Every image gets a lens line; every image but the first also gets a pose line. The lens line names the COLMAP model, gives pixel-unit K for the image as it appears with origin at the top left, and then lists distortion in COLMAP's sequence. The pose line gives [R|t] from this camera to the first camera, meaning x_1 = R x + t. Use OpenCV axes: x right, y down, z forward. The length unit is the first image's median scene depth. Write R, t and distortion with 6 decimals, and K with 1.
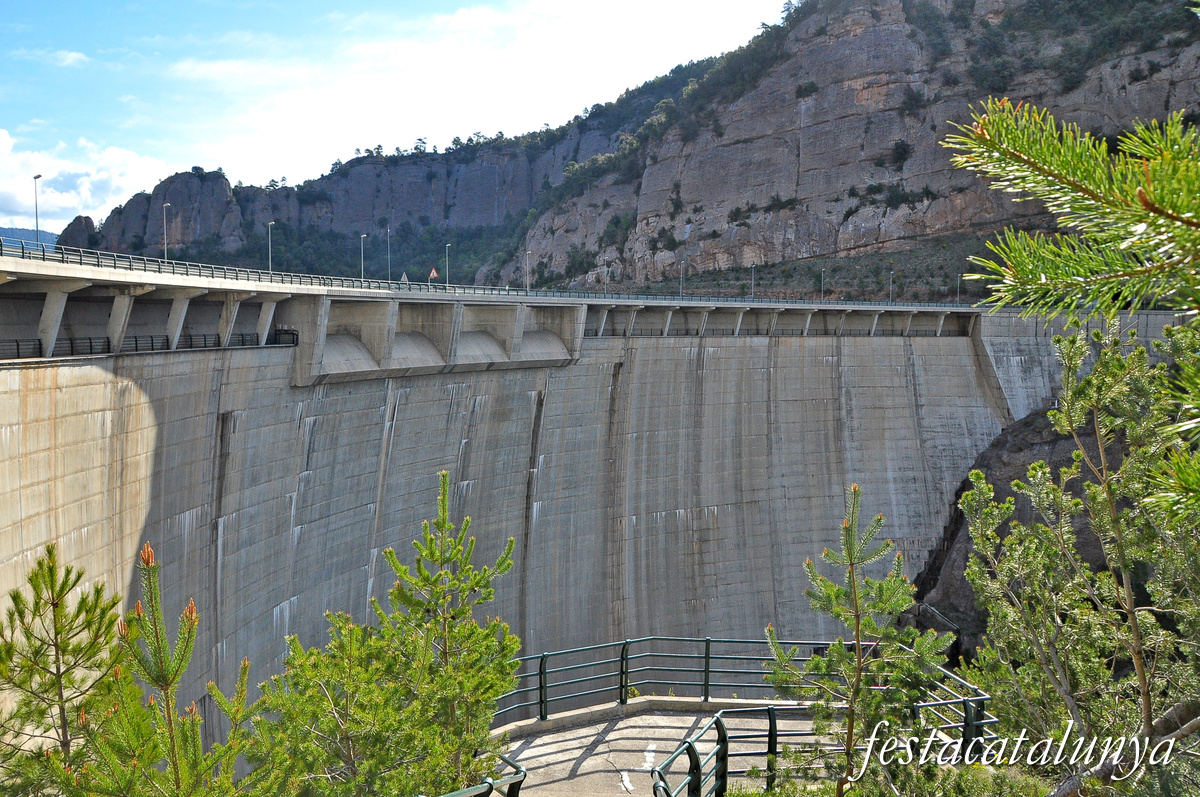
lens RADIAL K [[942.8, 0, 579.9], [0, 942.8, 423.9], [0, 0, 1]] dist [-0.163465, 0.132786]
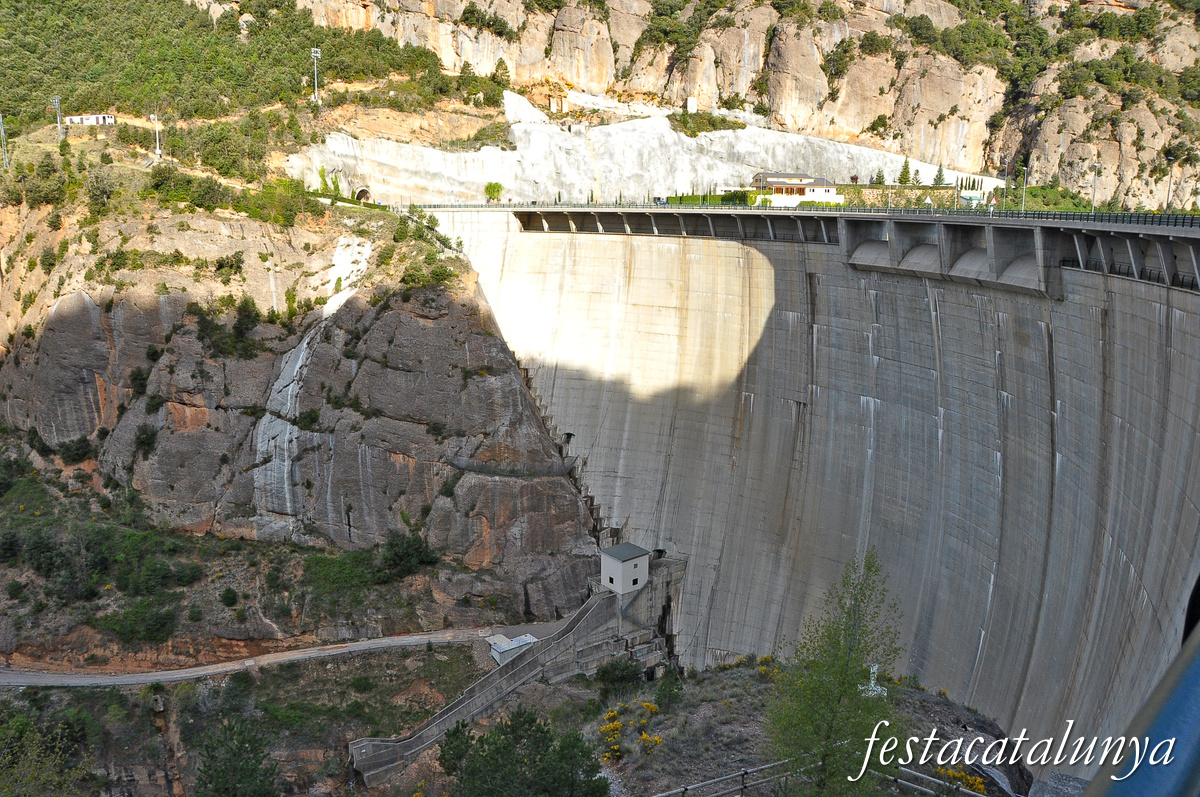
lens RADIAL K [[942.8, 0, 579.9], [0, 942.8, 423.9], [0, 0, 1]] dist [-0.163465, 0.132786]
pose [[-0.739821, 0.154572, -0.654807, 0.462111], [-0.070685, 0.950008, 0.304118, -0.093707], [0.669081, 0.271278, -0.691910, 0.705029]]
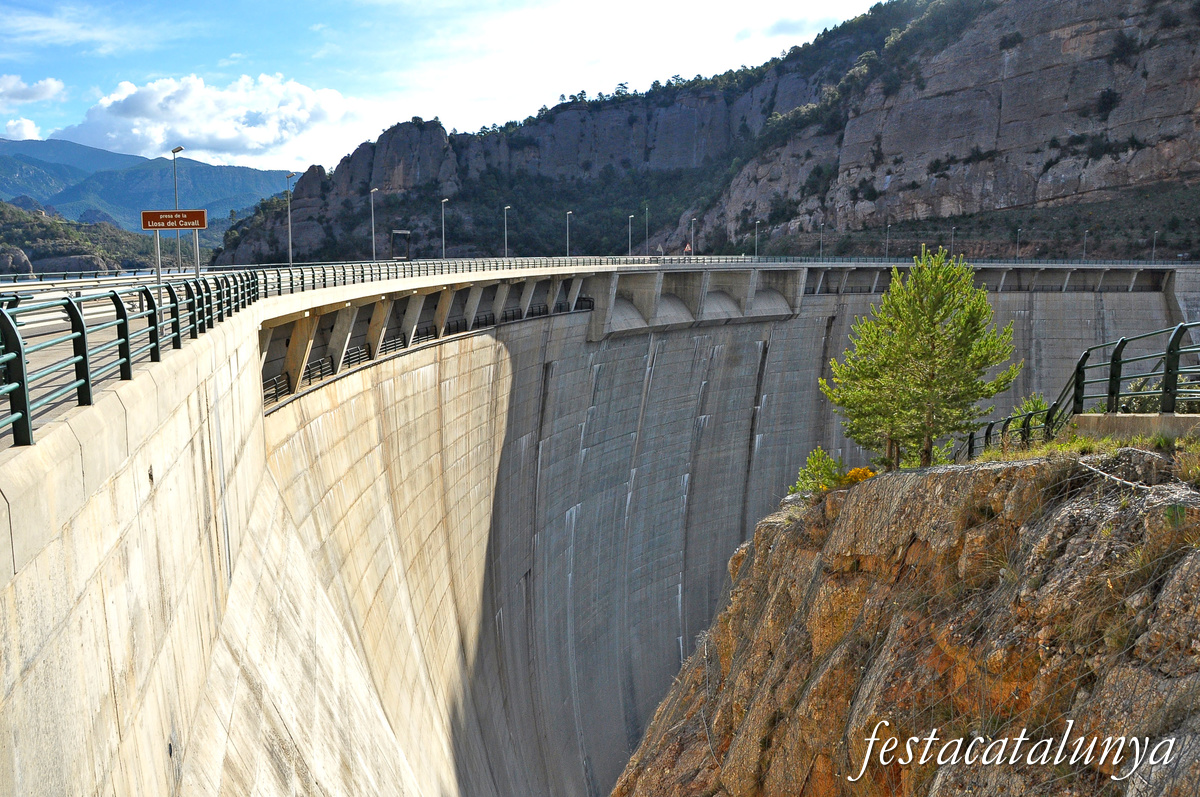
lens RADIAL K [[942.8, 0, 579.9], [0, 942.8, 423.9], [0, 0, 1]] dist [-0.163465, 0.132786]
pose [[0.981885, 0.027967, -0.187401, -0.025471], [-0.013913, 0.997019, 0.075895, -0.008977], [0.188965, -0.071913, 0.979347, -0.107081]]
